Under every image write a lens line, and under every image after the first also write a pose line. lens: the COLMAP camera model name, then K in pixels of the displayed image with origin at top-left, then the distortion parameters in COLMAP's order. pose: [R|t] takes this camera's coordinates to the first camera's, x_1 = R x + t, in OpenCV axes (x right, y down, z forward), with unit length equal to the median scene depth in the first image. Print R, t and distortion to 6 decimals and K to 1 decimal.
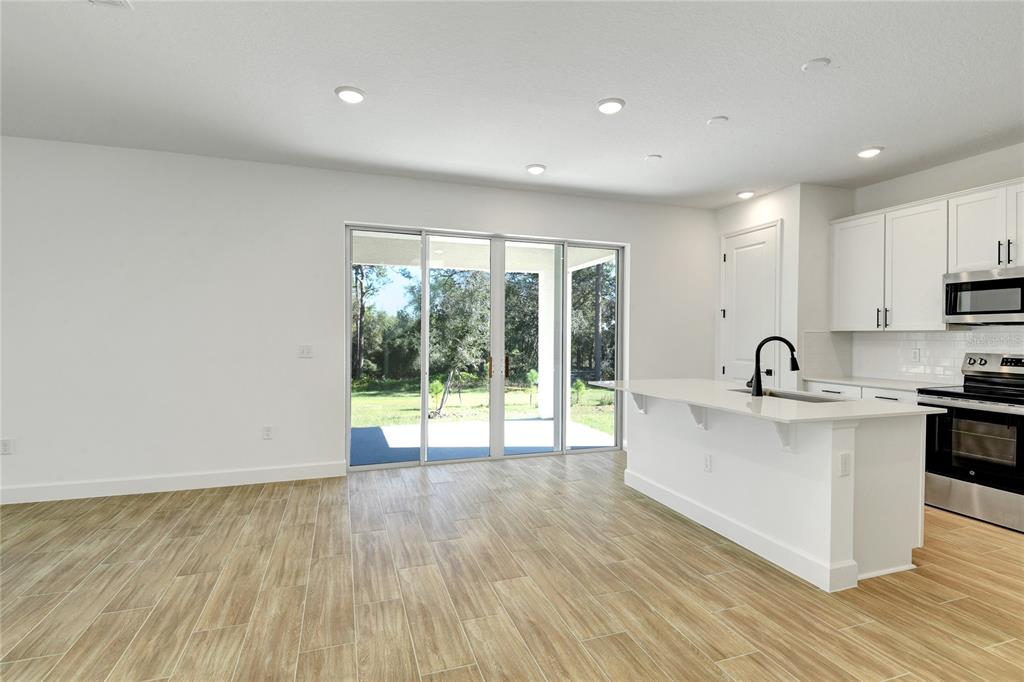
lens RADIAL K [[494.9, 0, 512.0], [0, 494.9, 341.0], [0, 0, 1]] dist [0.021917, -0.017124]
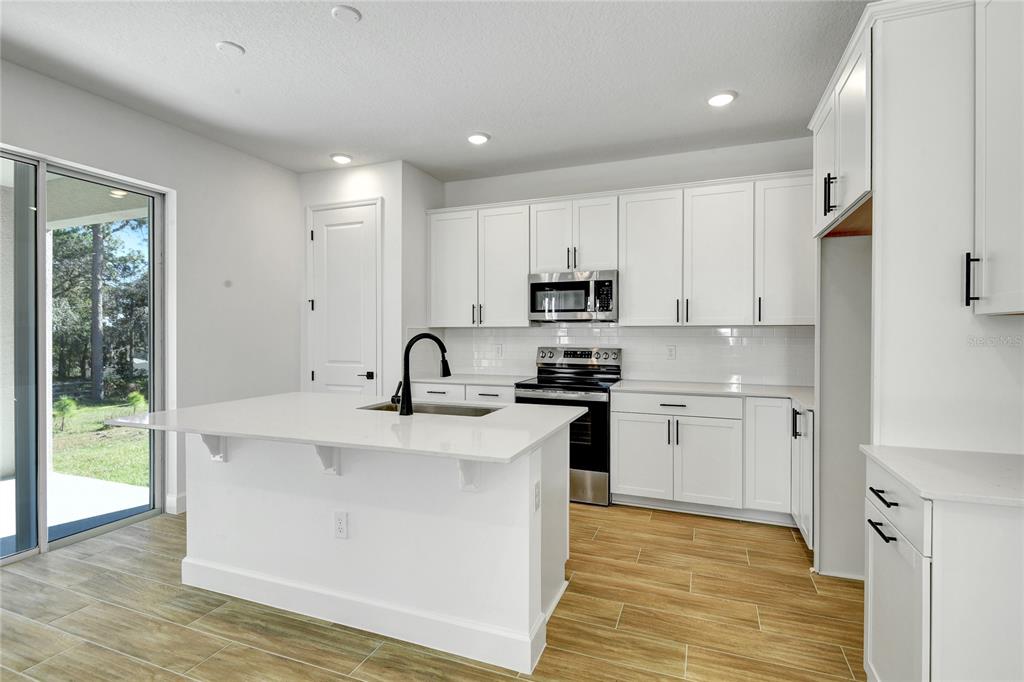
lens RADIAL K [[498.1, 0, 511.2], [0, 498.1, 335.5], [0, 0, 1]] dist [0.035039, -0.027372]
pose [[0.649371, -0.009012, 0.760419, 0.027292], [0.012810, 0.999918, 0.000910, -0.003613], [-0.760364, 0.009150, 0.649433, 0.307884]]
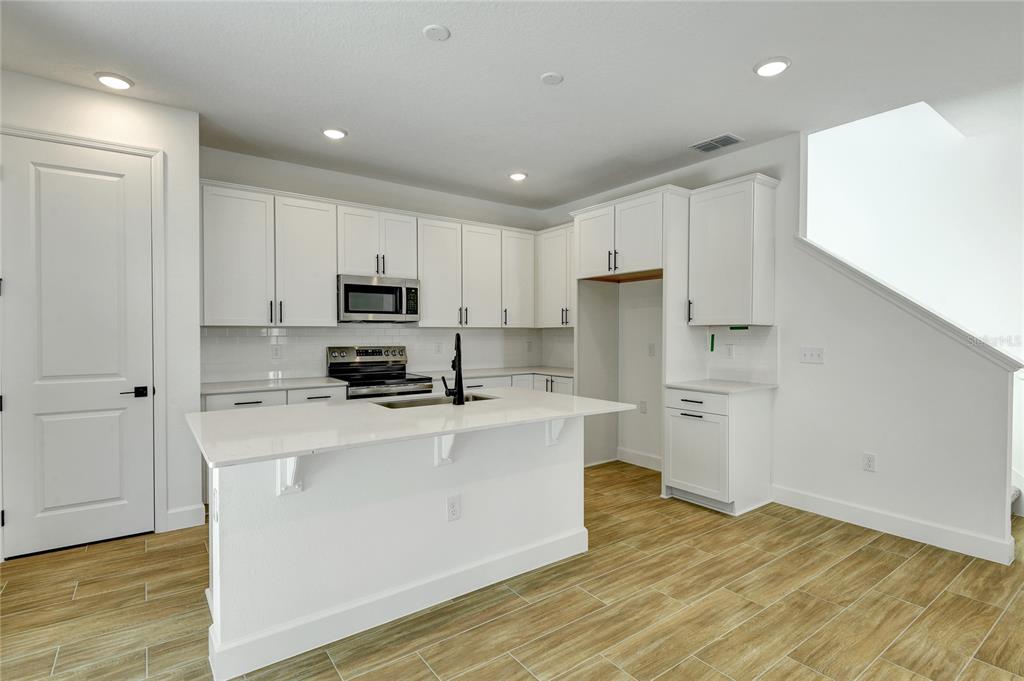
lens RADIAL K [[494.9, 0, 512.0], [0, 494.9, 340.5], [0, 0, 1]] dist [0.021917, -0.017124]
pose [[-0.292324, -0.019623, 0.956118, -0.248062], [0.010944, 0.999655, 0.023862, -0.012003], [-0.956257, 0.017439, -0.292009, 0.882000]]
